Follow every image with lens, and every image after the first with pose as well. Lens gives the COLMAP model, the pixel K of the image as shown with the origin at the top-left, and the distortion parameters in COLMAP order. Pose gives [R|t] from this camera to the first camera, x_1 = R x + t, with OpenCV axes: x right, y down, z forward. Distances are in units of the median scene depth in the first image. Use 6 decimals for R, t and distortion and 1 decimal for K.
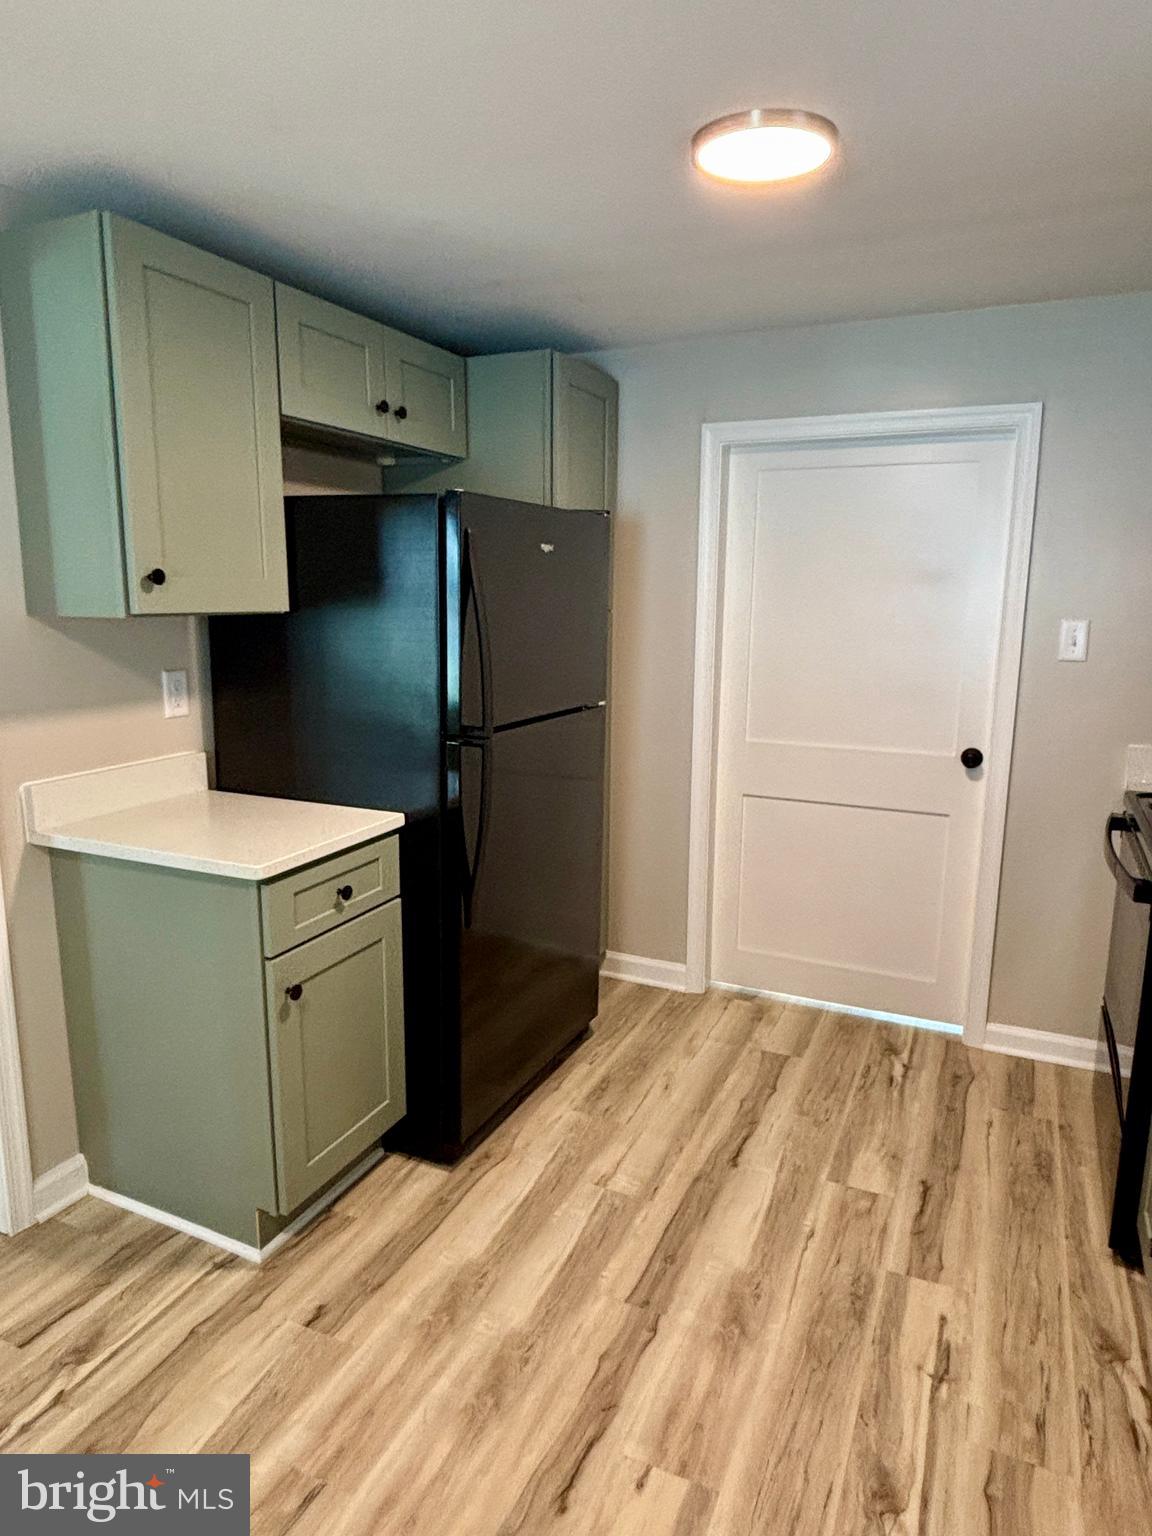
lens RADIAL K [[991.7, 0, 576.0], [0, 991.7, 768.0], [0, 0, 1]] dist [0.030728, -0.002103]
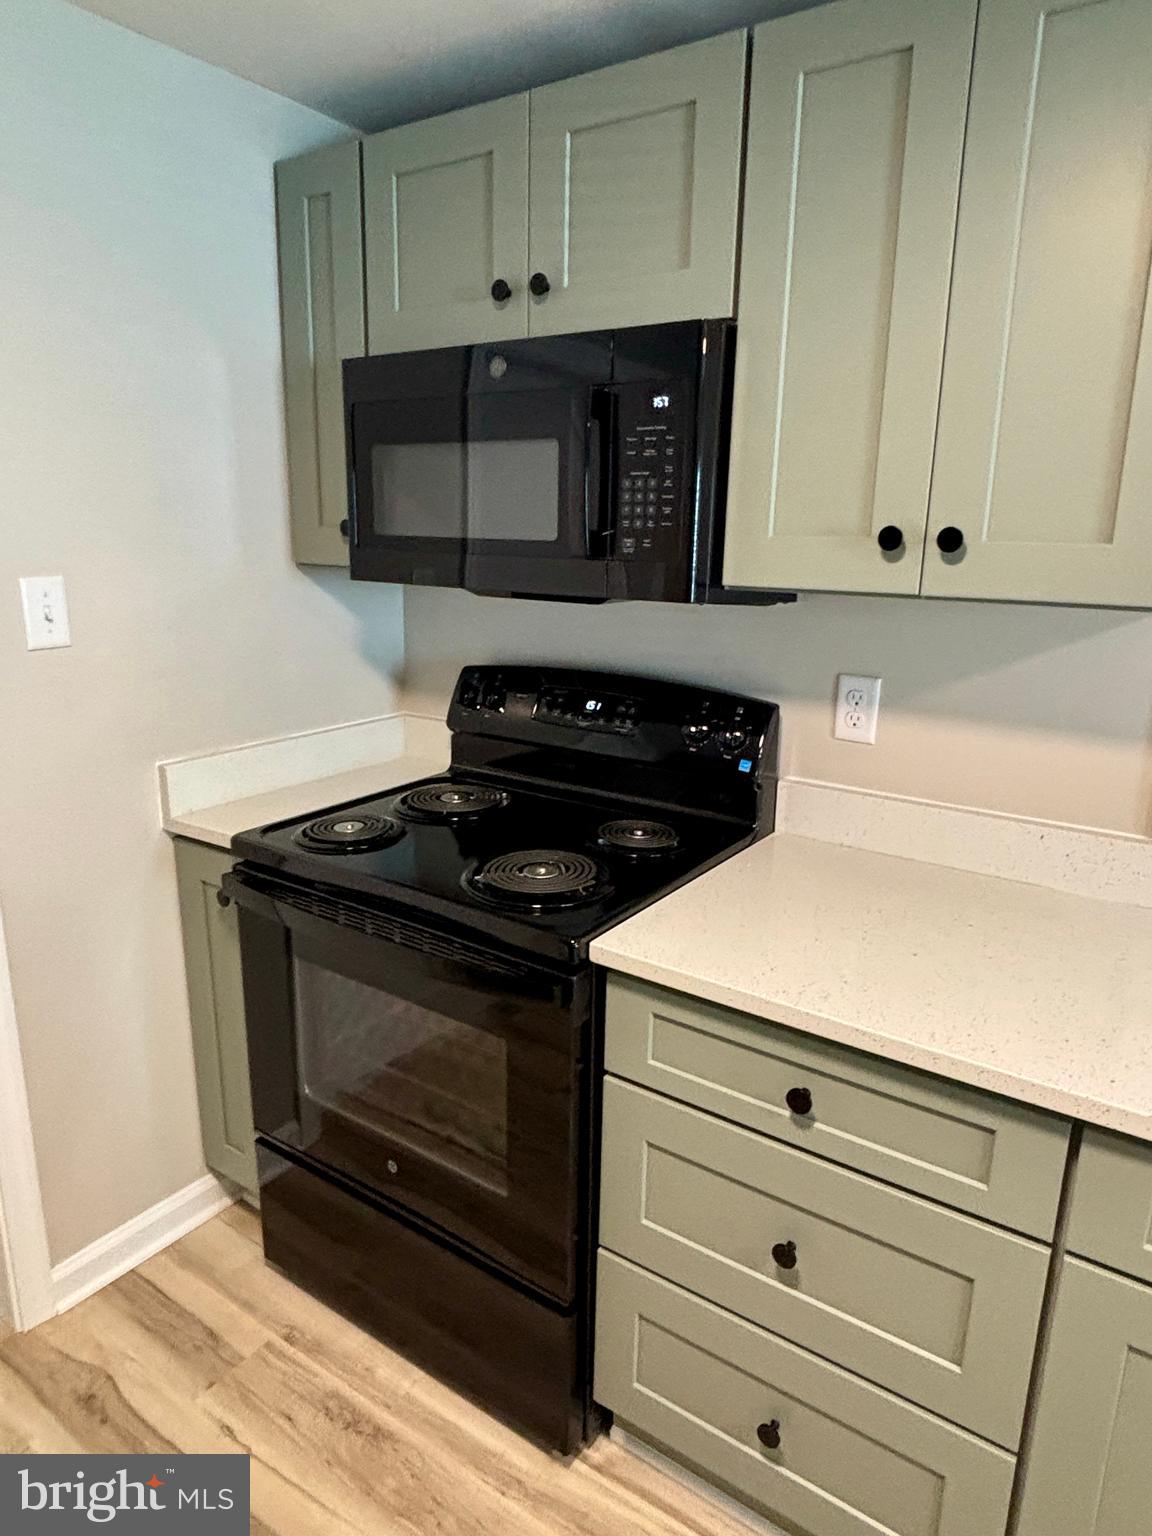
lens RADIAL K [[991.7, 0, 576.0], [0, 991.7, 768.0], [0, 0, 1]] dist [0.030728, -0.002103]
pose [[0.182983, -0.248188, 0.951273, -0.033759], [0.168349, 0.961228, 0.218403, -0.162182], [-0.968595, 0.120182, 0.217670, 0.809209]]
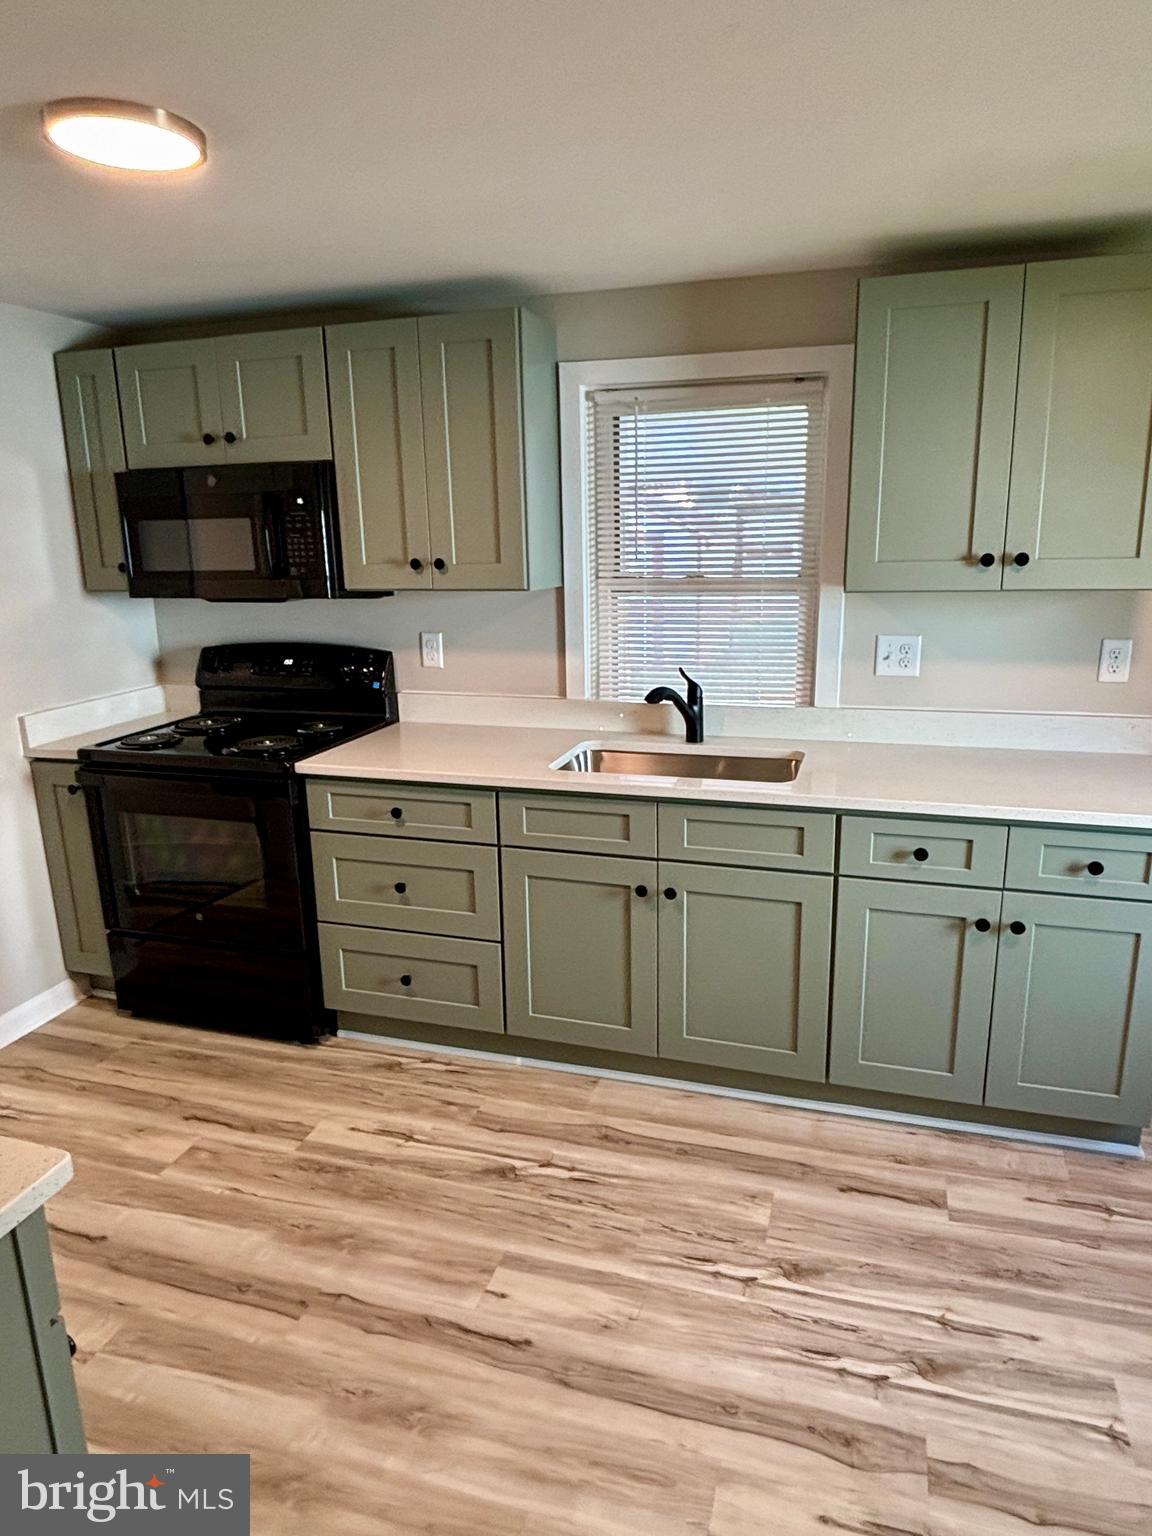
lens RADIAL K [[991.7, 0, 576.0], [0, 991.7, 768.0], [0, 0, 1]] dist [0.030728, -0.002103]
pose [[-0.111618, -0.247298, 0.962489, -0.793522], [0.206848, 0.941546, 0.265905, -0.183985], [-0.971985, 0.228769, -0.053940, 0.656966]]
